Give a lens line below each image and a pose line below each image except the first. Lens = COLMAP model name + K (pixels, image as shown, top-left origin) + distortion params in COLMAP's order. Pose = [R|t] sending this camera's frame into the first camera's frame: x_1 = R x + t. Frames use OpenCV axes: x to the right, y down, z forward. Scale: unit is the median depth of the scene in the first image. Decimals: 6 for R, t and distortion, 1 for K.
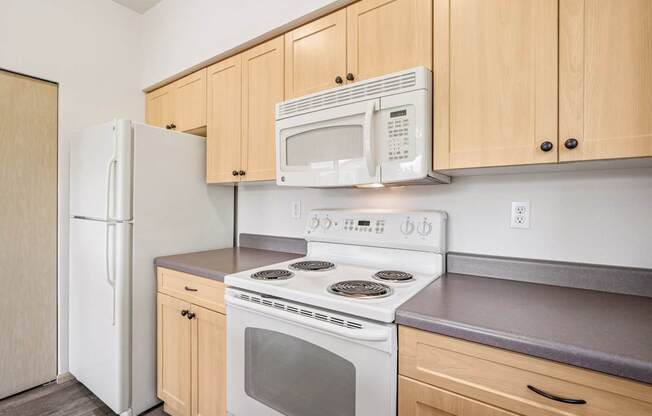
lens RADIAL K [[300.8, 0, 326.0], [0, 300.8, 208.0], [0, 0, 1]] dist [-0.000999, -0.000179]
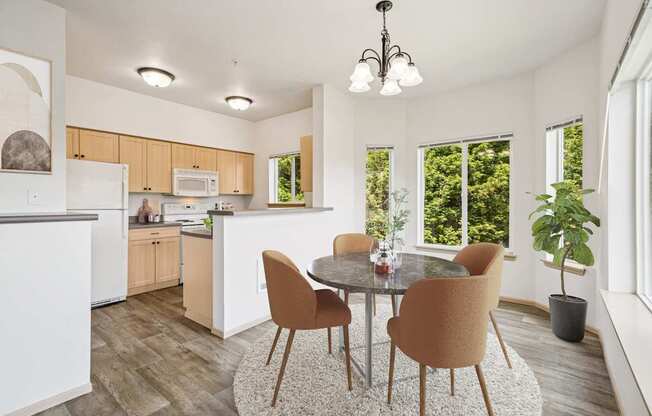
lens RADIAL K [[293.8, 0, 323.1], [0, 293.8, 196.0], [0, 0, 1]] dist [-0.000402, 0.000025]
pose [[0.058598, 0.010608, 0.998225, -3.091596], [0.010383, 0.999883, -0.011235, -0.020361], [-0.998228, 0.011023, 0.058481, -0.675436]]
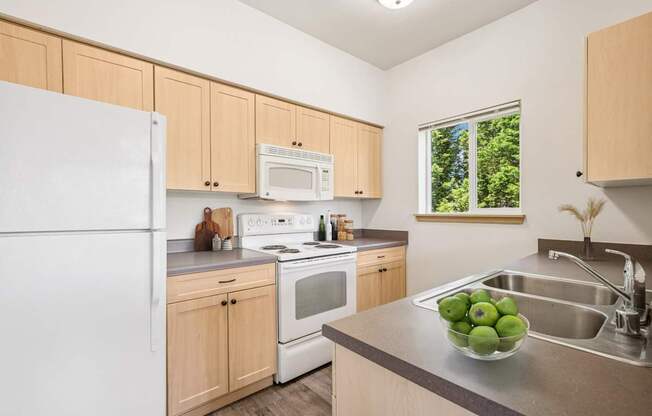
lens RADIAL K [[300.8, 0, 326.0], [0, 300.8, 208.0], [0, 0, 1]] dist [-0.000999, -0.000179]
pose [[0.235938, 0.002501, 0.971765, -1.578556], [0.008995, 0.999948, -0.004757, -0.014293], [-0.971727, 0.009864, 0.235903, 0.345701]]
